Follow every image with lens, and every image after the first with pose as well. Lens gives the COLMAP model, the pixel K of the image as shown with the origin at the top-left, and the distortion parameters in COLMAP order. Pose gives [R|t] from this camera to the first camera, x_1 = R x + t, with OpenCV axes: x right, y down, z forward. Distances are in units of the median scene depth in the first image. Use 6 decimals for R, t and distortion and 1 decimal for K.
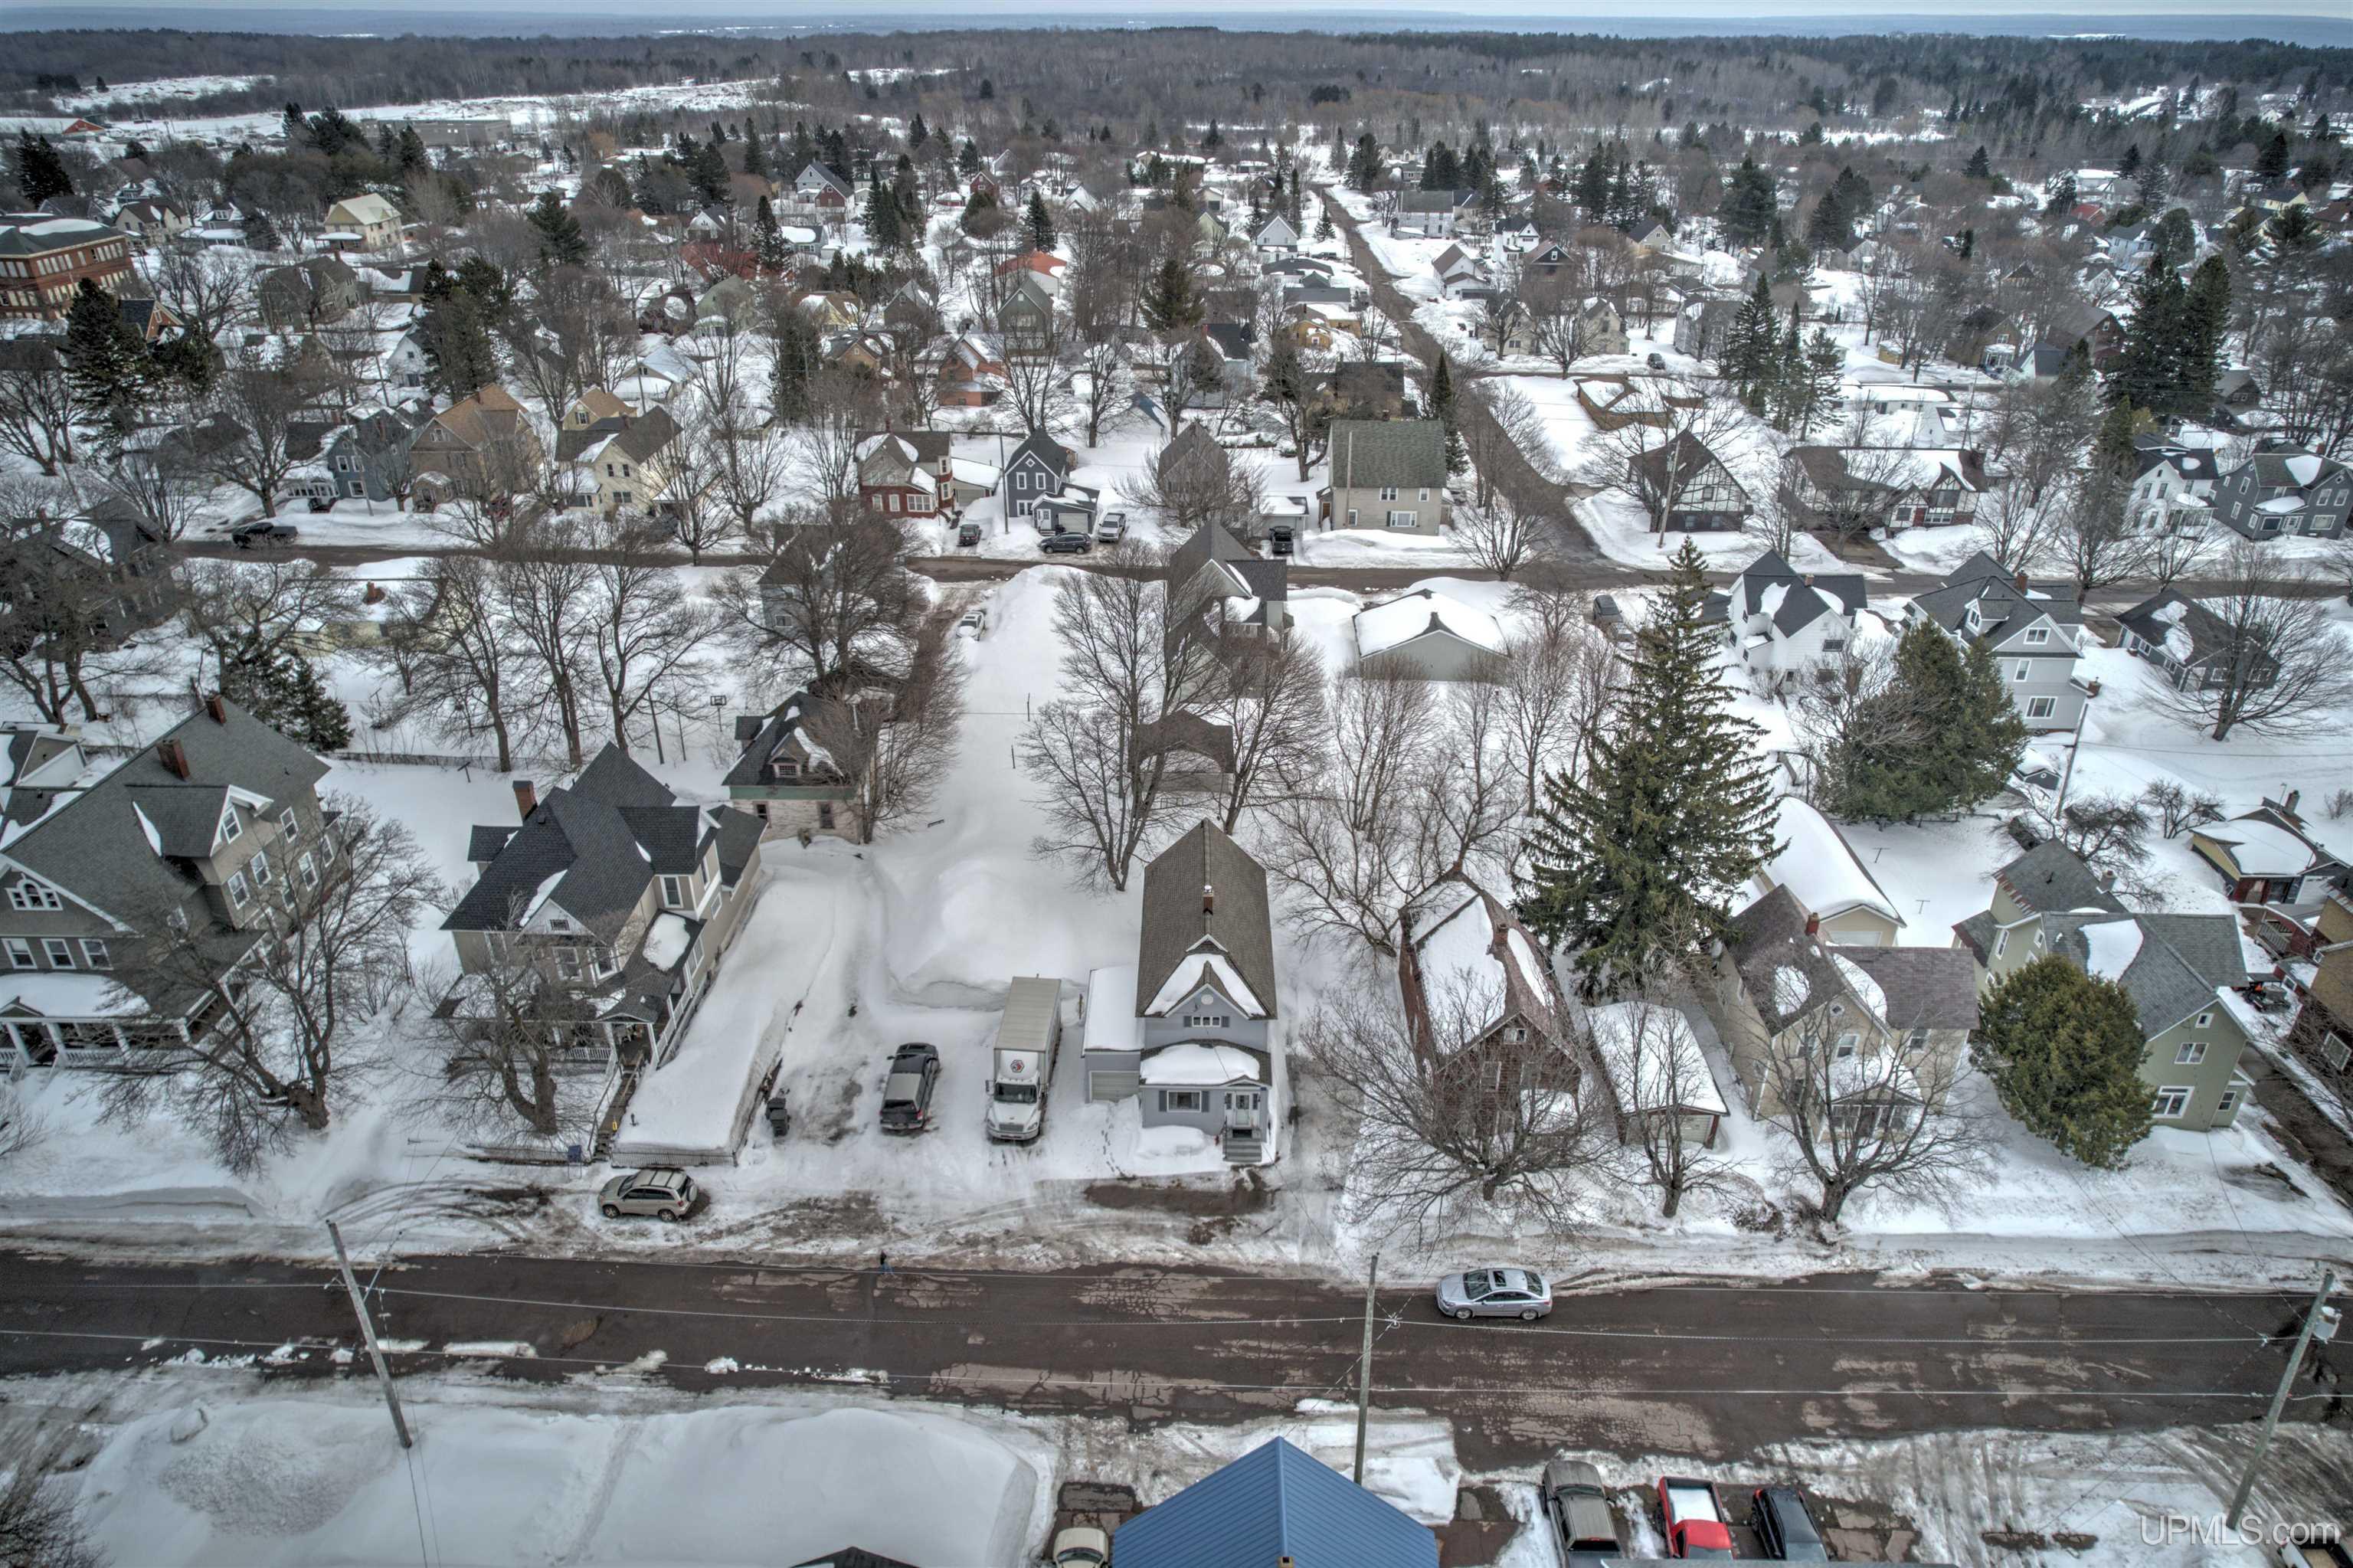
lens RADIAL K [[1508.6, 0, 1181.7], [0, 1508.6, 770.7], [0, 0, 1]] dist [-0.079800, 0.070873]
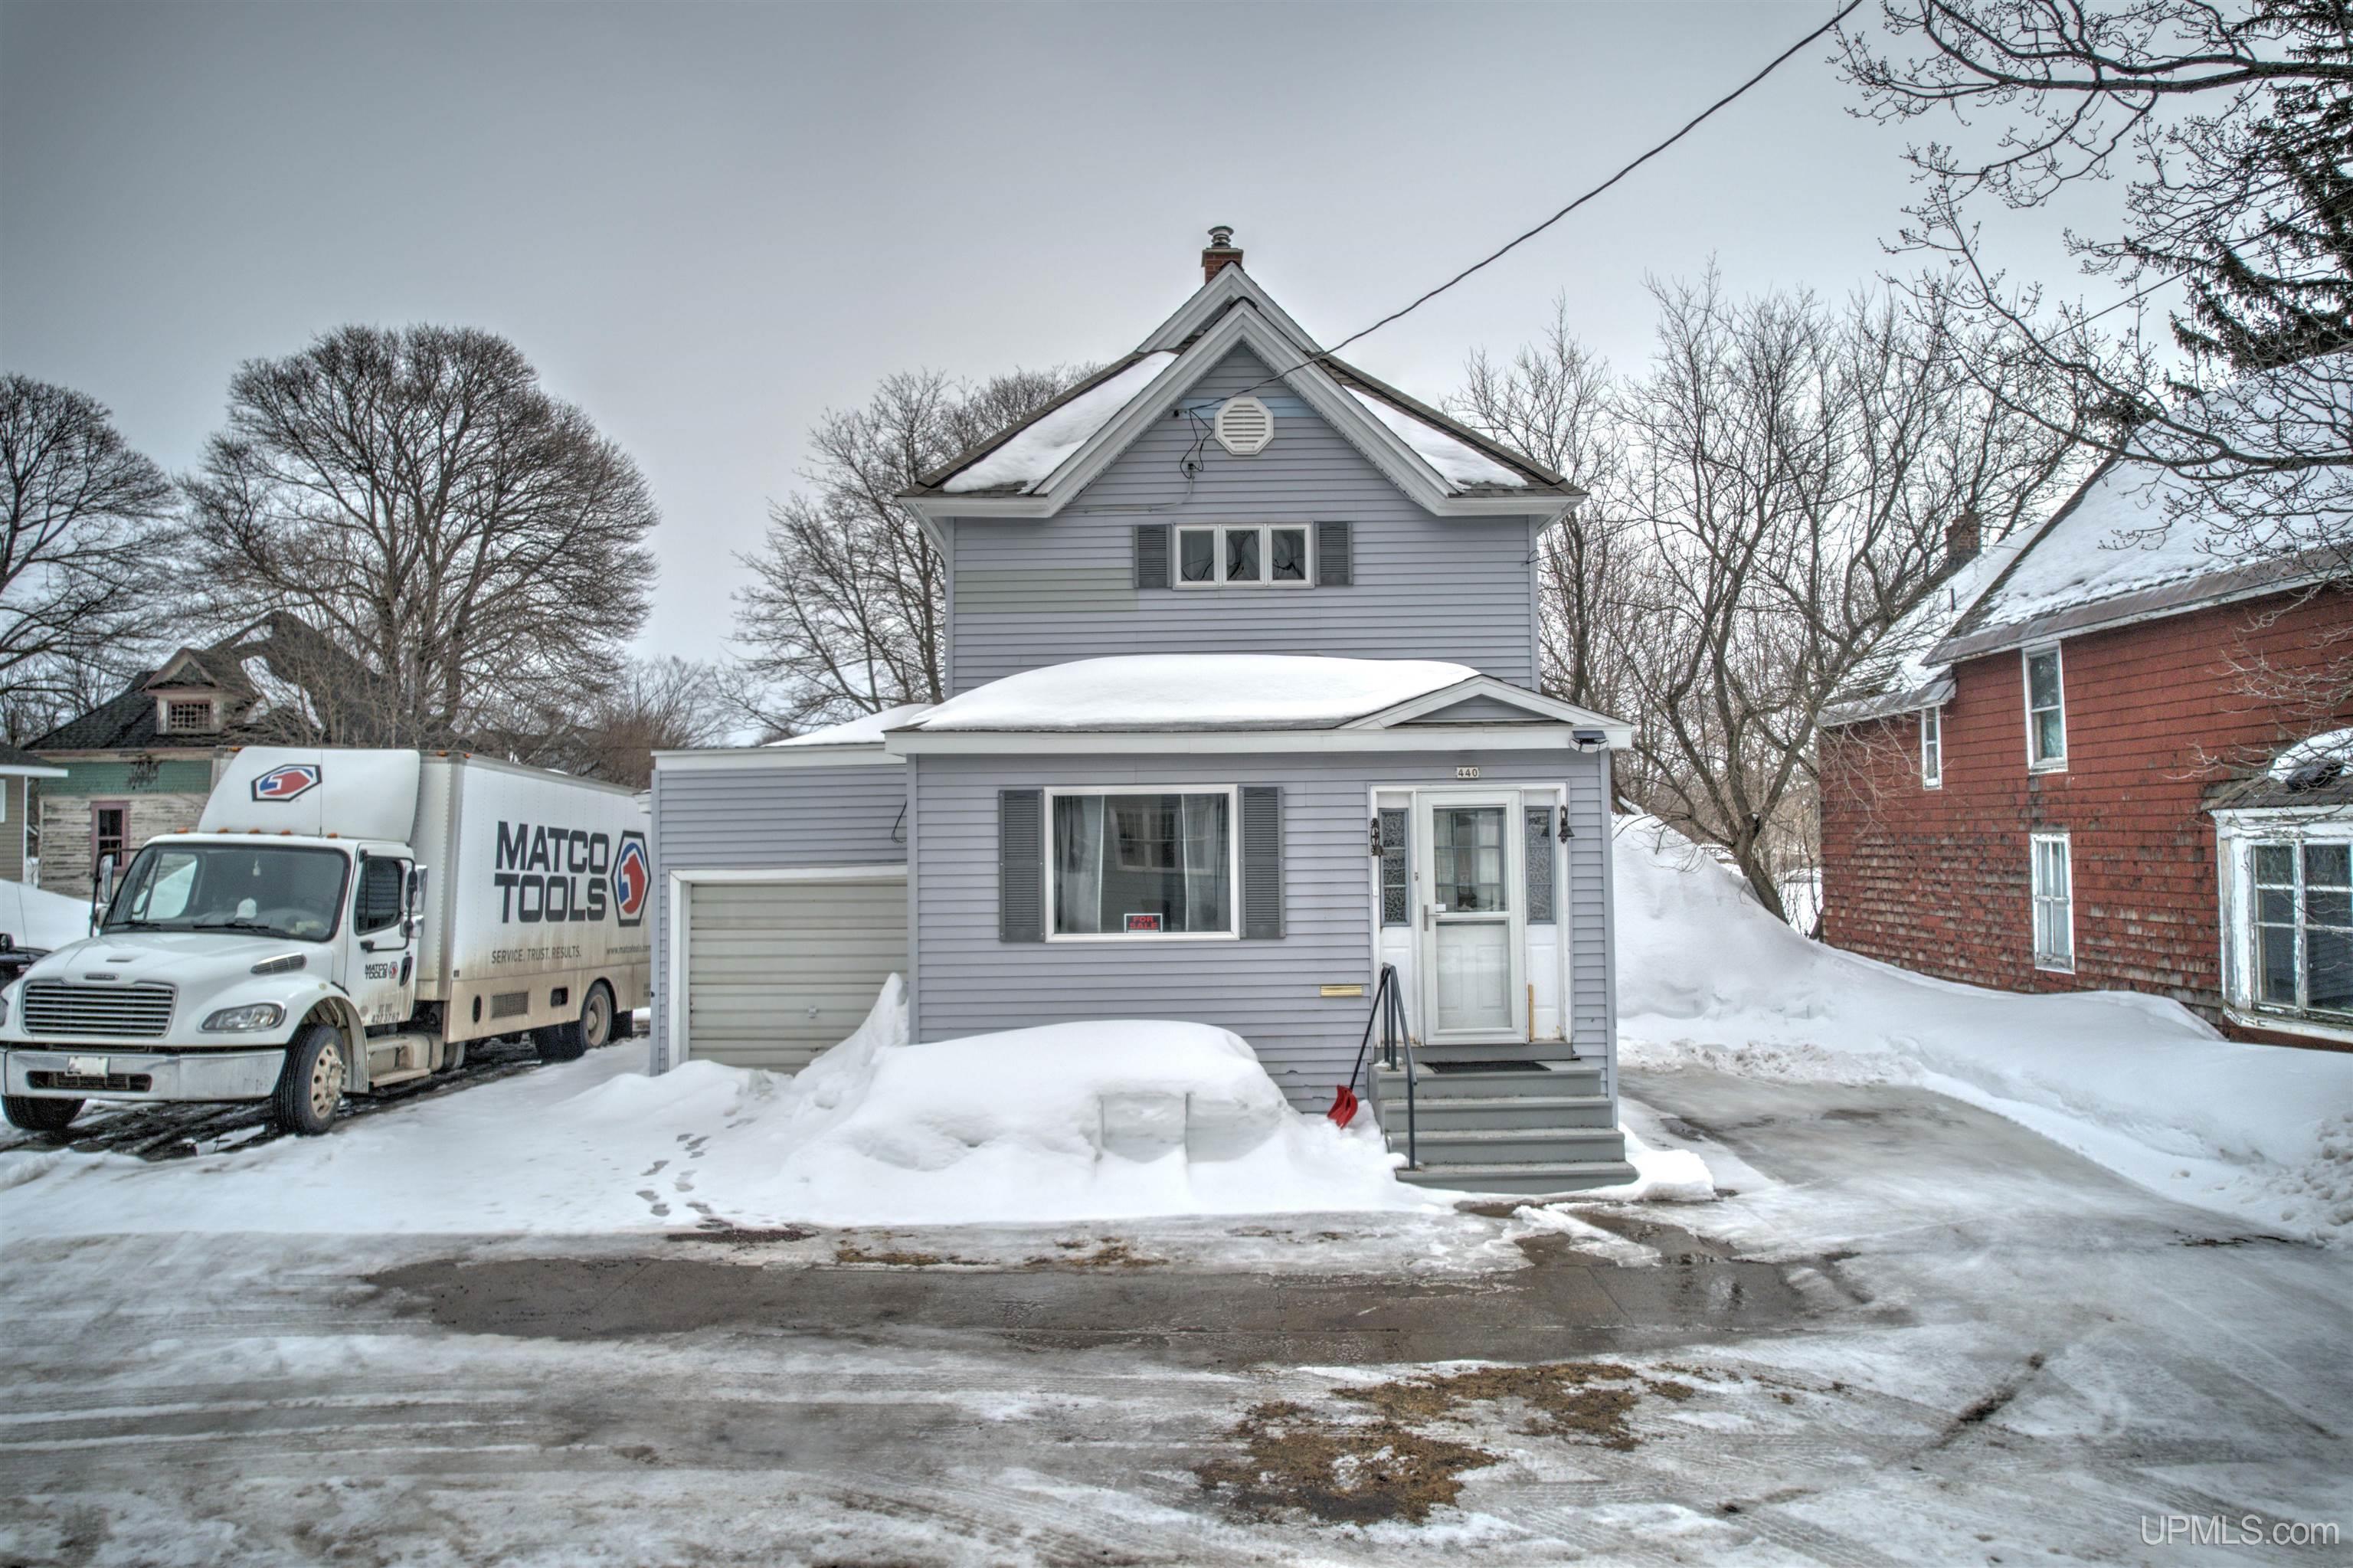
lens RADIAL K [[1508.6, 0, 1181.7], [0, 1508.6, 770.7], [0, 0, 1]] dist [-0.079800, 0.070873]
pose [[0.999271, -0.010571, 0.036691, -0.000077], [0.027590, 0.864183, -0.502421, 0.325252], [-0.026396, 0.503067, 0.863844, 0.913528]]
